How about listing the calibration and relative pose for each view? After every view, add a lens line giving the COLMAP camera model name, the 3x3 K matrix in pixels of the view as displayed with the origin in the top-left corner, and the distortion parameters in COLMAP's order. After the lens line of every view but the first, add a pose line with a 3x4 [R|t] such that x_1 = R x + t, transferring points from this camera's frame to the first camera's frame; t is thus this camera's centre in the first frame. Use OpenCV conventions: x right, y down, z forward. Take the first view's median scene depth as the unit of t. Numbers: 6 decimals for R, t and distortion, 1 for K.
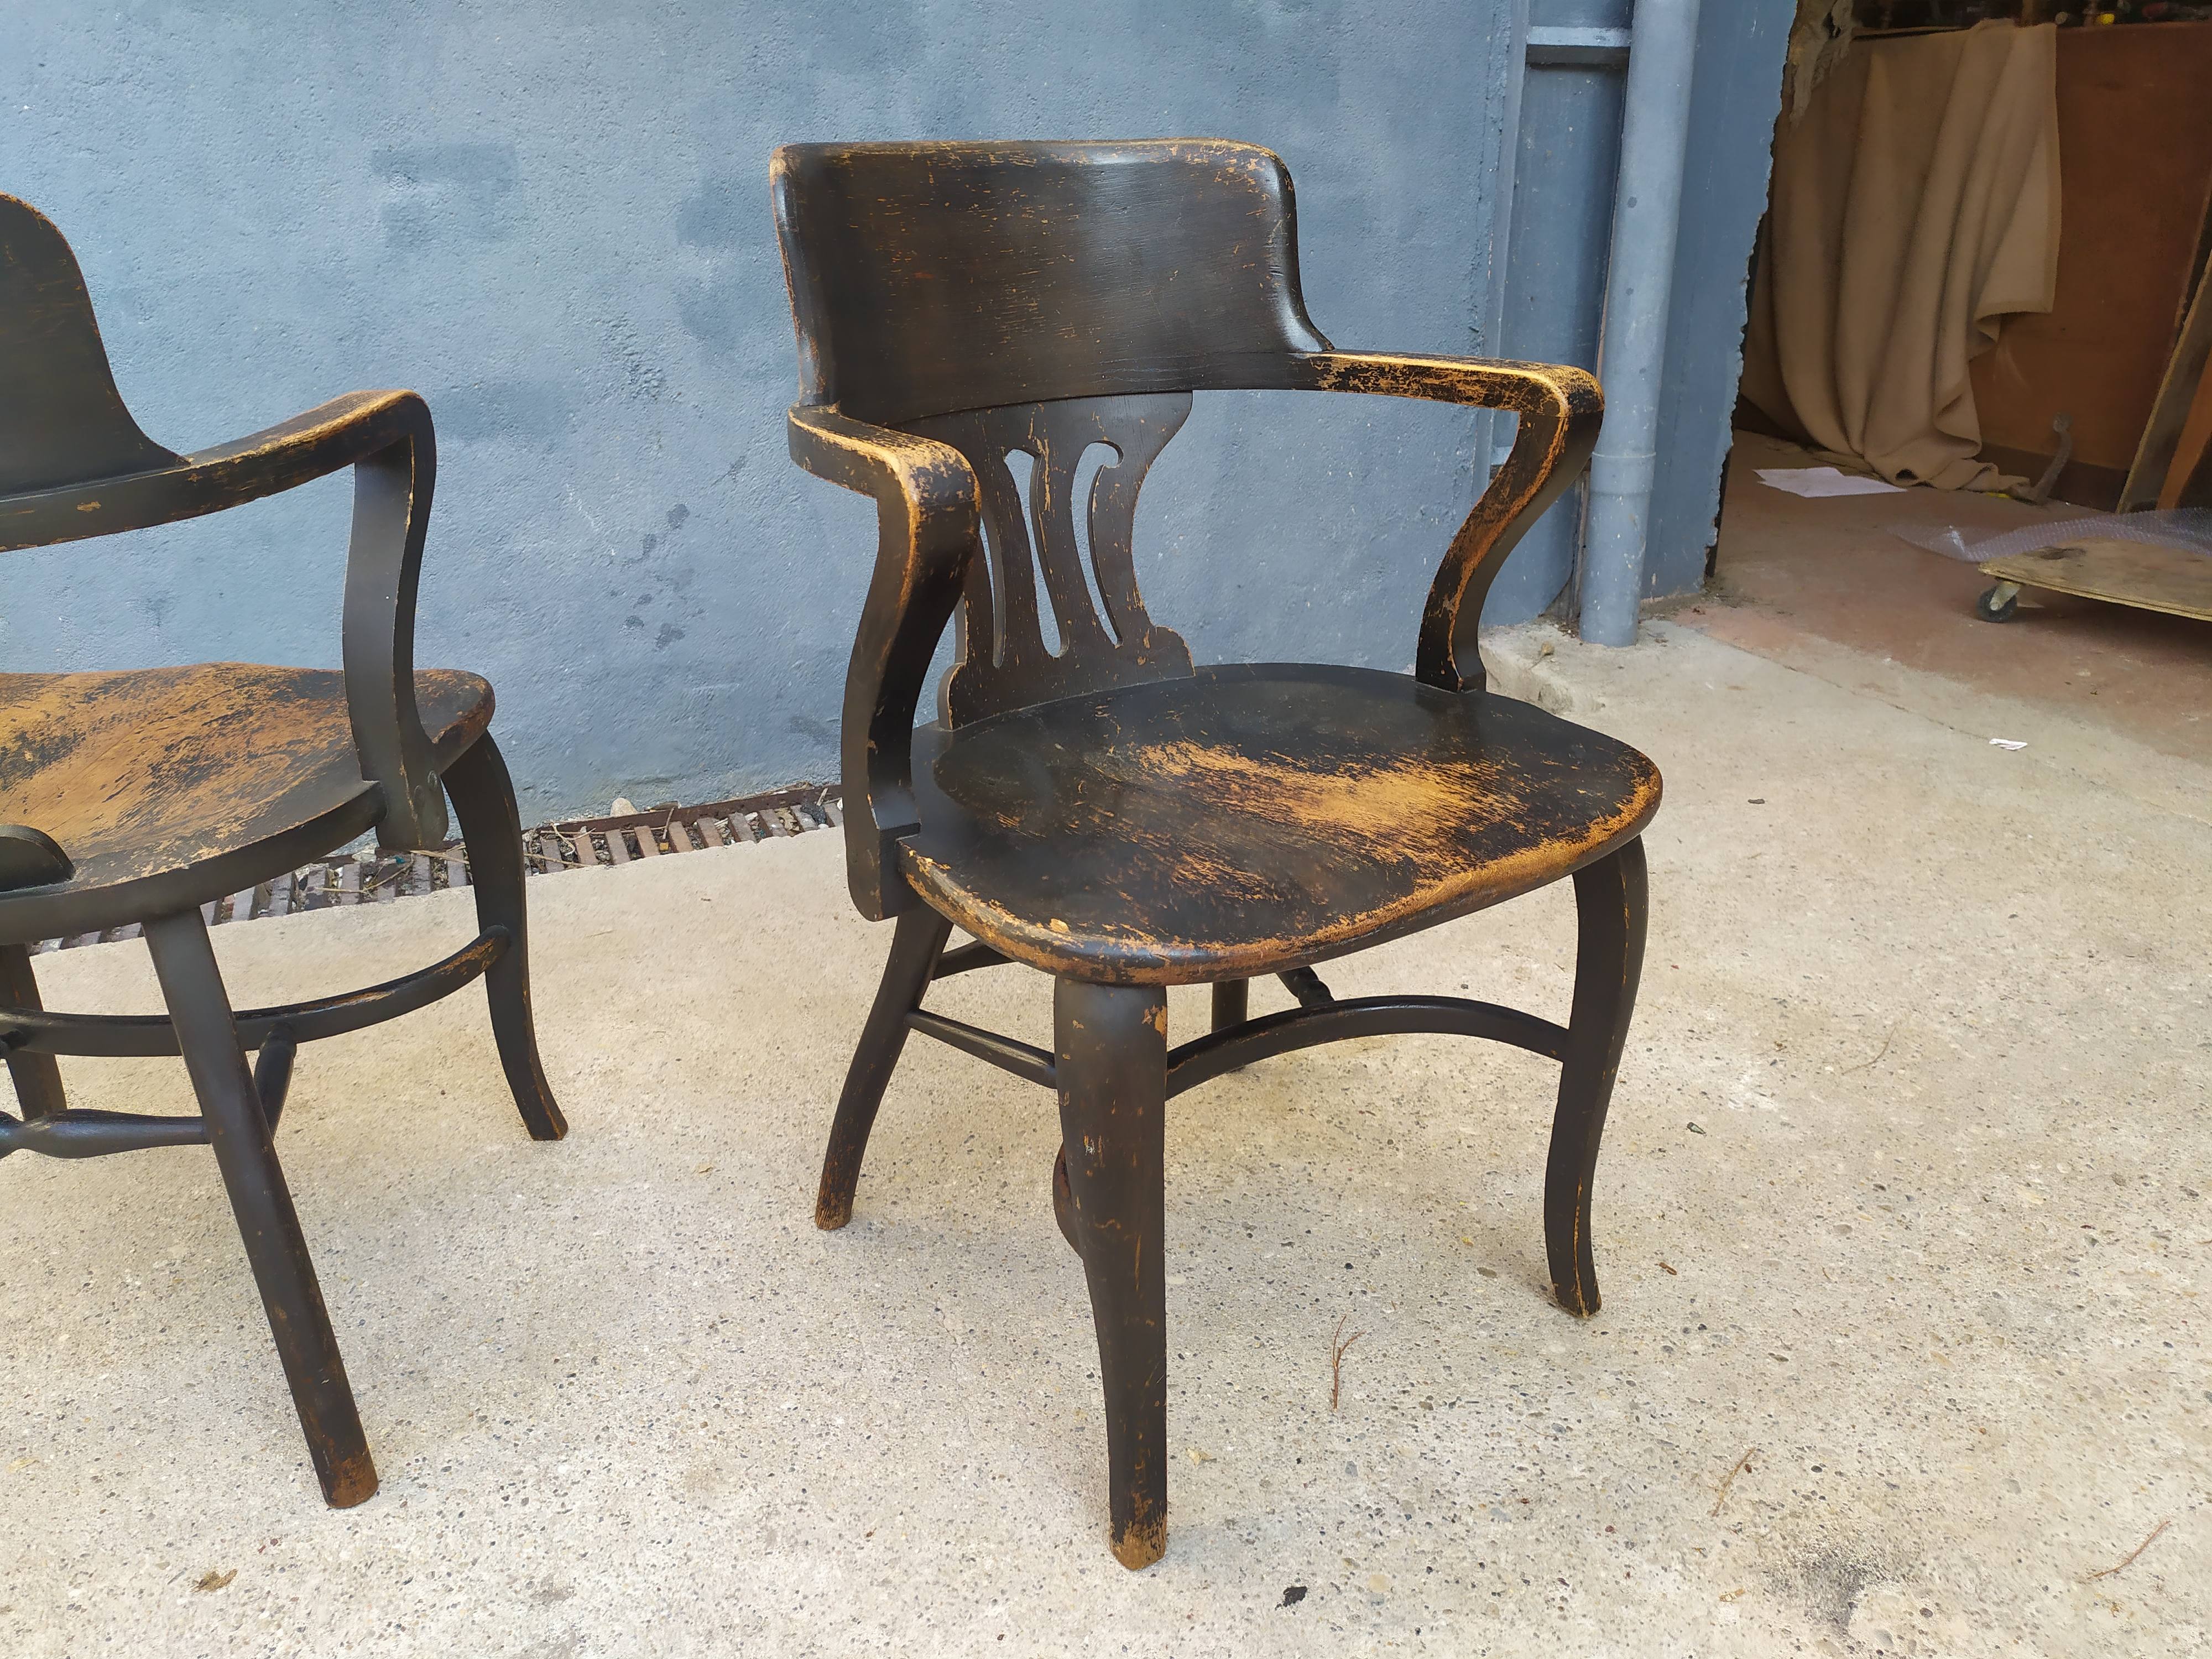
lens RADIAL K [[1648.9, 0, 1109.4], [0, 1648.9, 827.0], [0, 0, 1]] dist [0.064482, -0.089311]
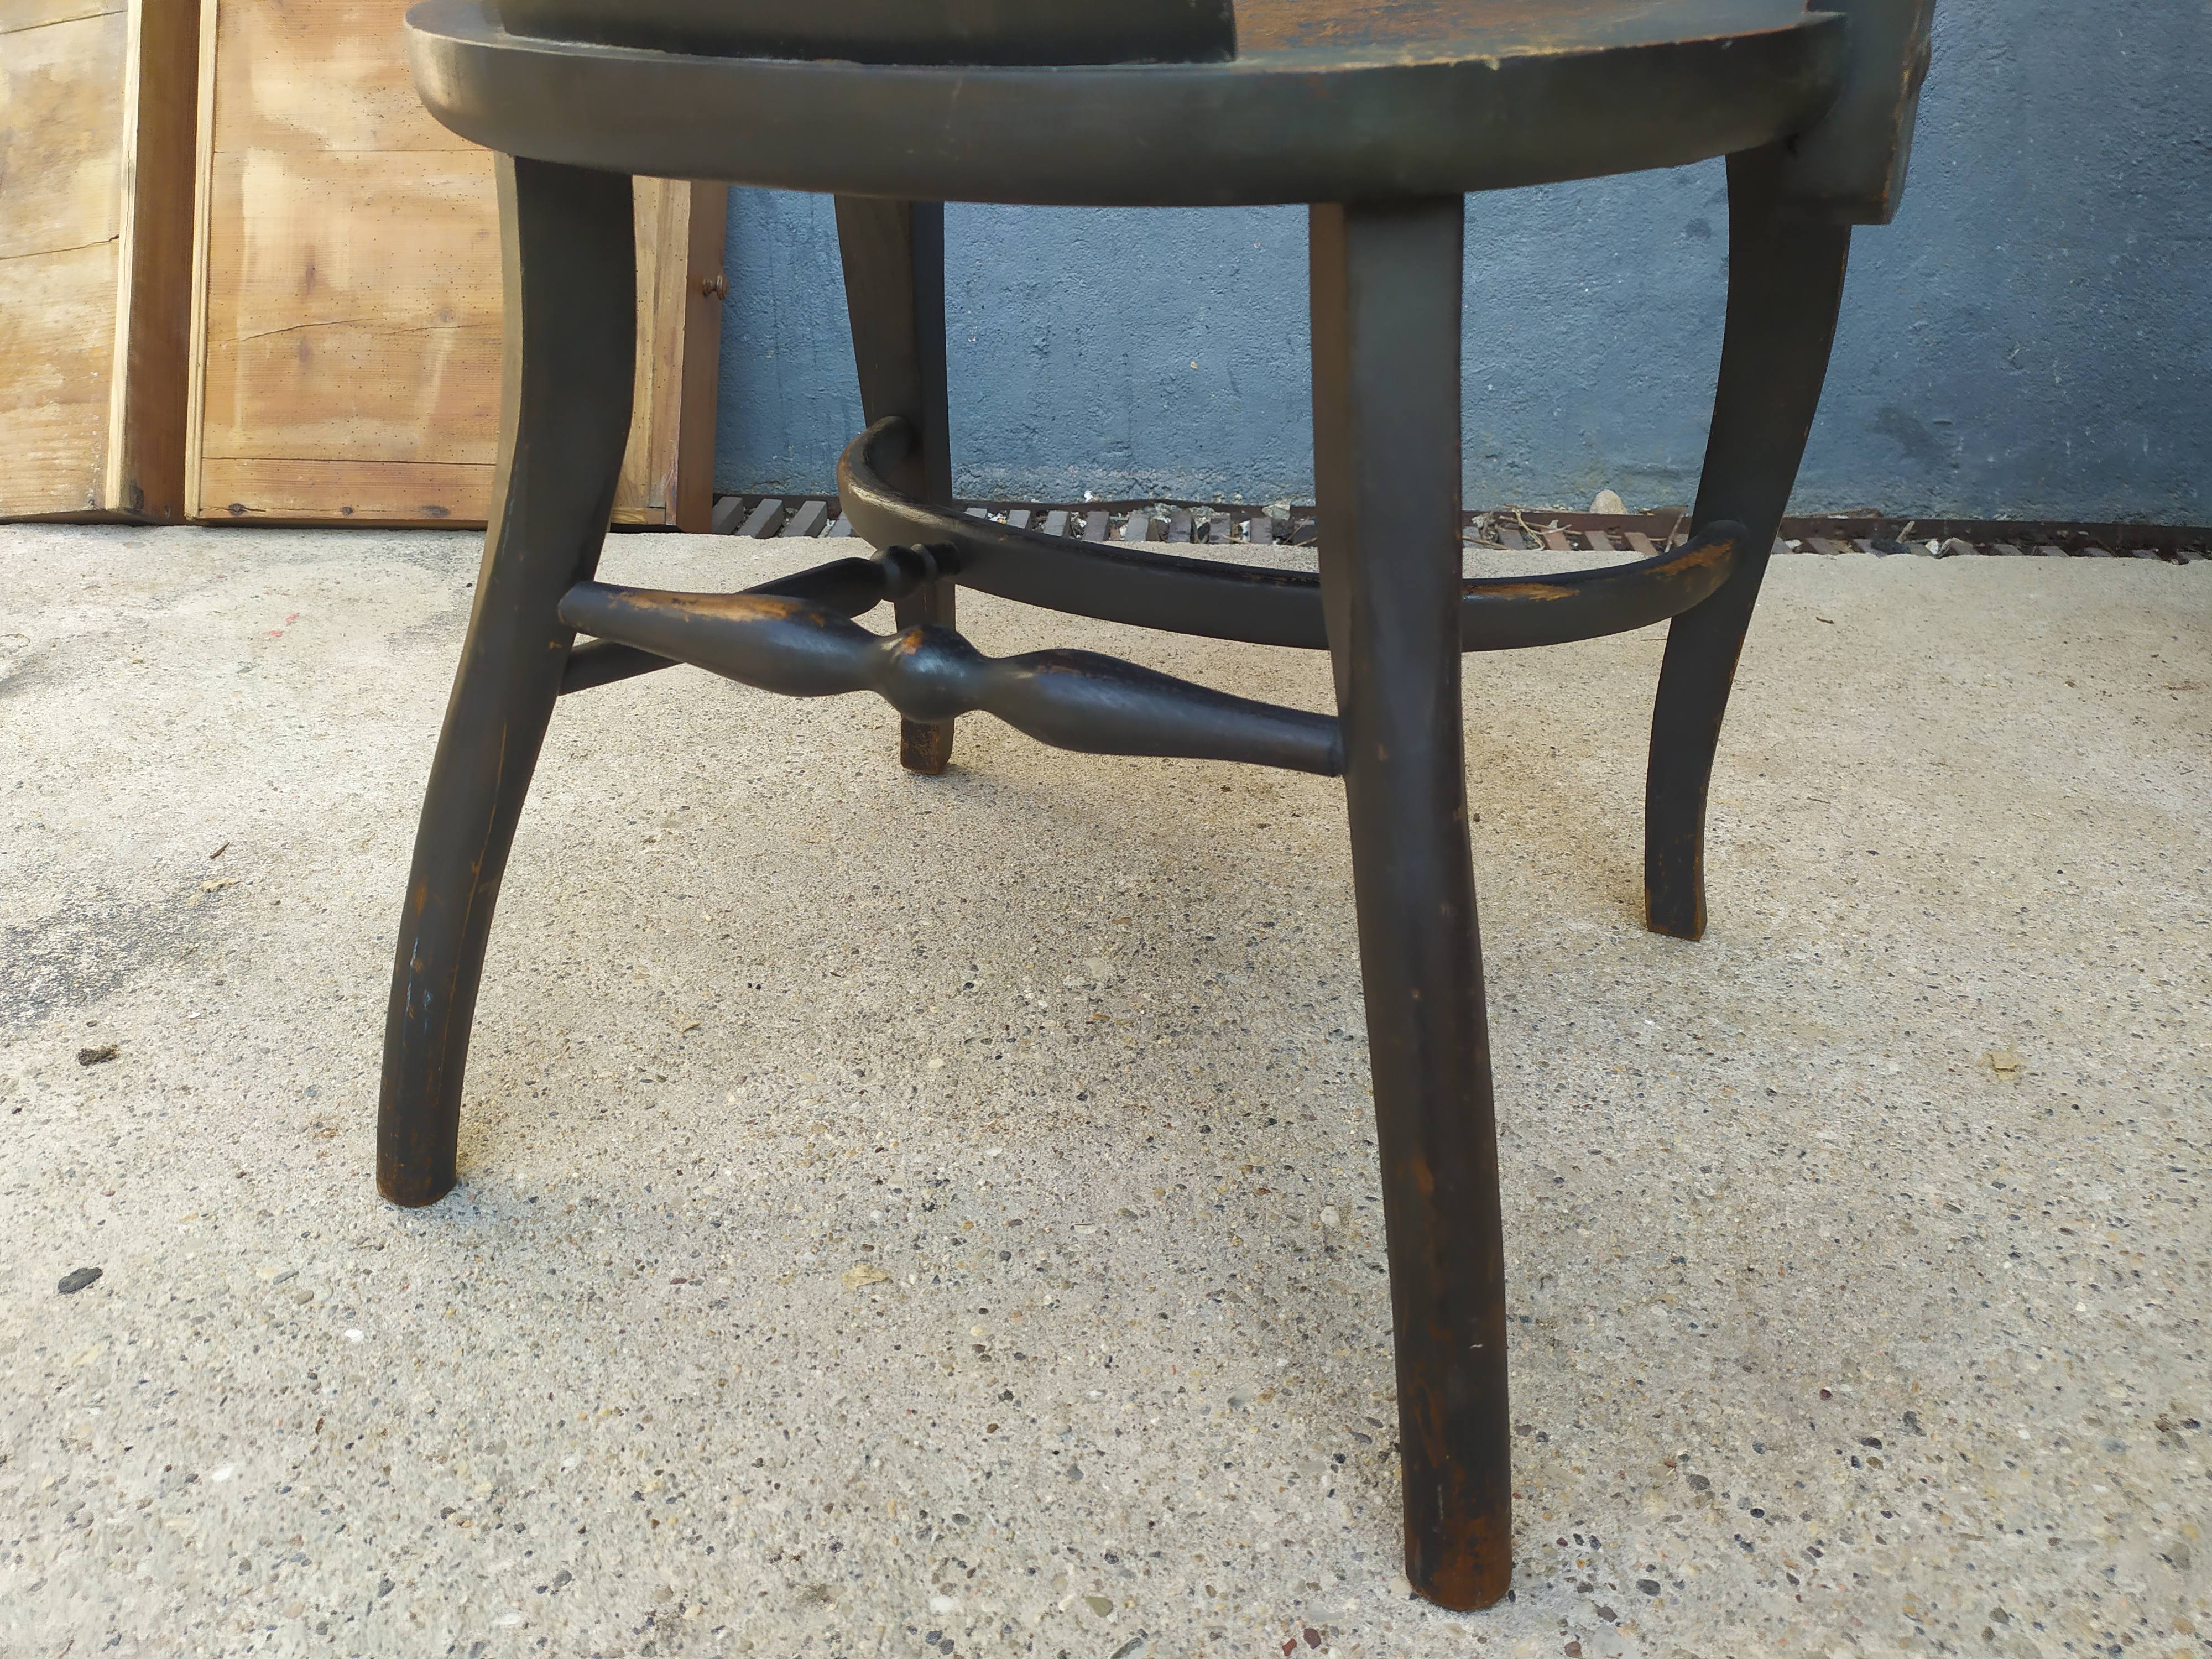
lens RADIAL K [[1698.6, 0, 1121.1], [0, 1698.6, 825.7], [0, 0, 1]] dist [0.049927, -0.061121]
pose [[0.902612, 0.213833, -0.373587, -0.344152], [-0.177599, 0.975571, 0.129304, 0.126921], [0.392110, -0.050363, 0.918538, 0.452438]]
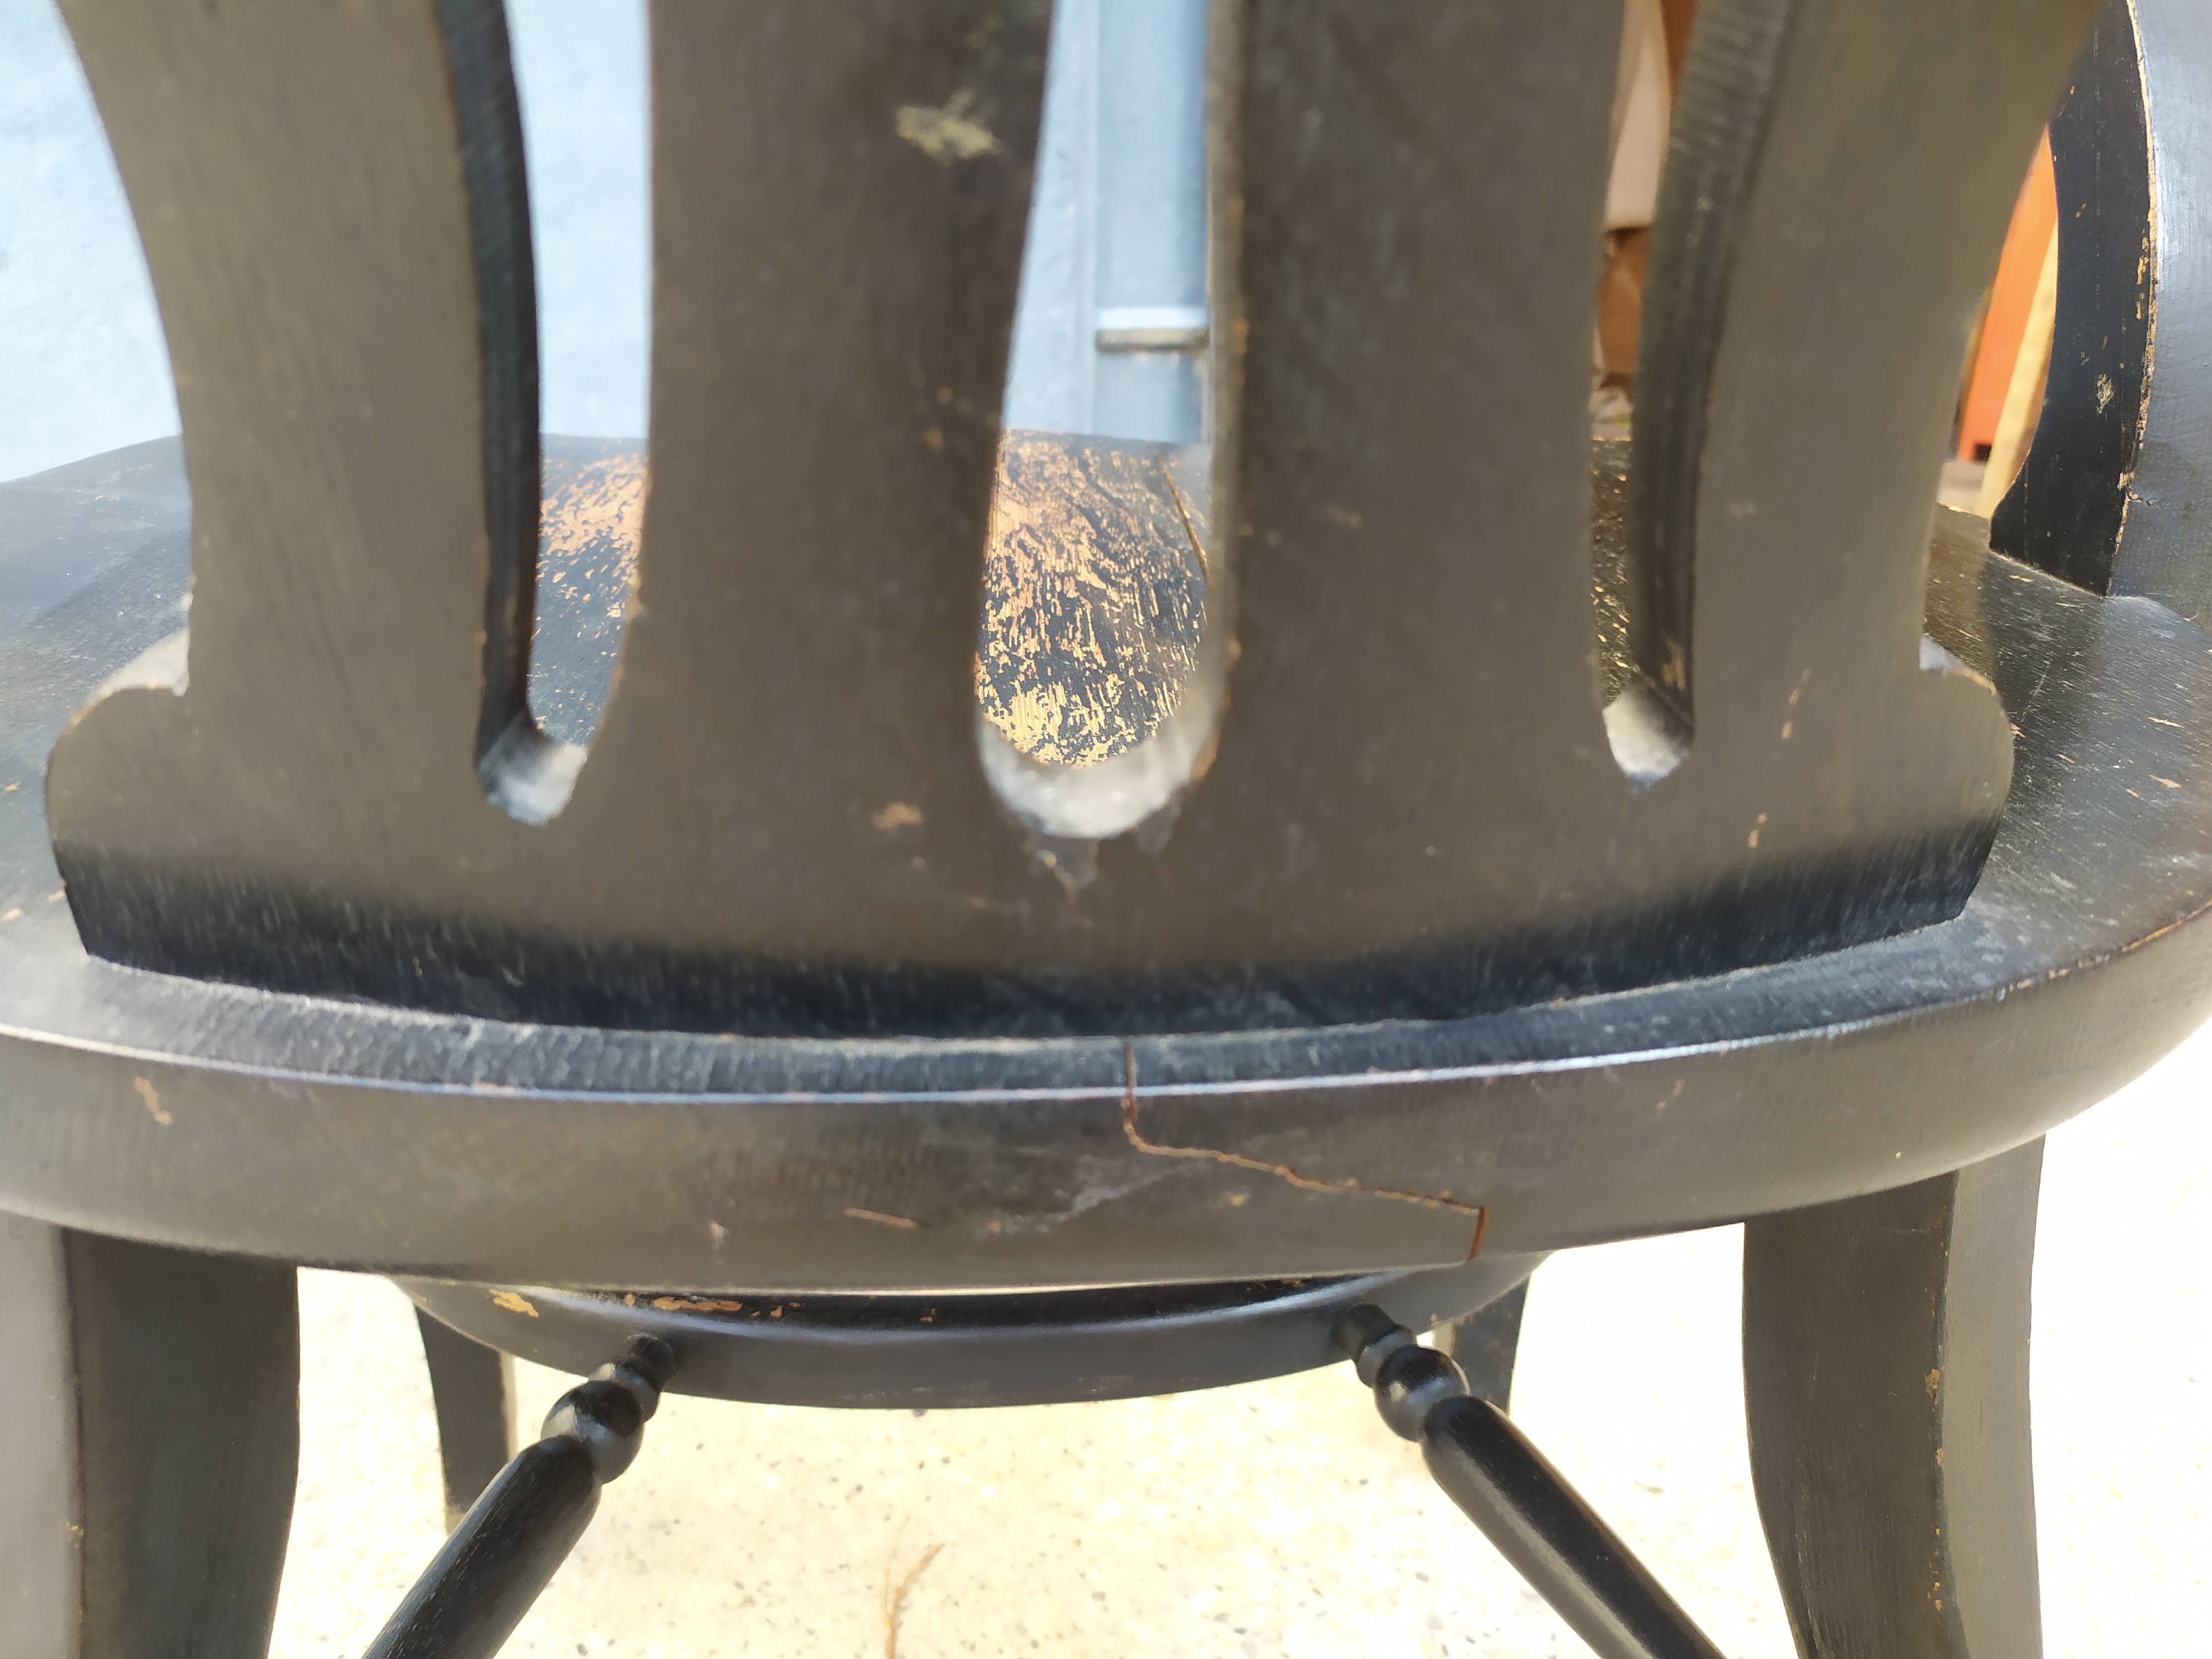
lens RADIAL K [[1698.6, 0, 1121.1], [0, 1698.6, 825.7], [0, 0, 1]] dist [0.049927, -0.061121]
pose [[0.972136, -0.048163, 0.229416, 0.089153], [0.053424, 0.998431, -0.016775, 0.081486], [-0.228248, 0.028564, 0.973184, 0.422353]]
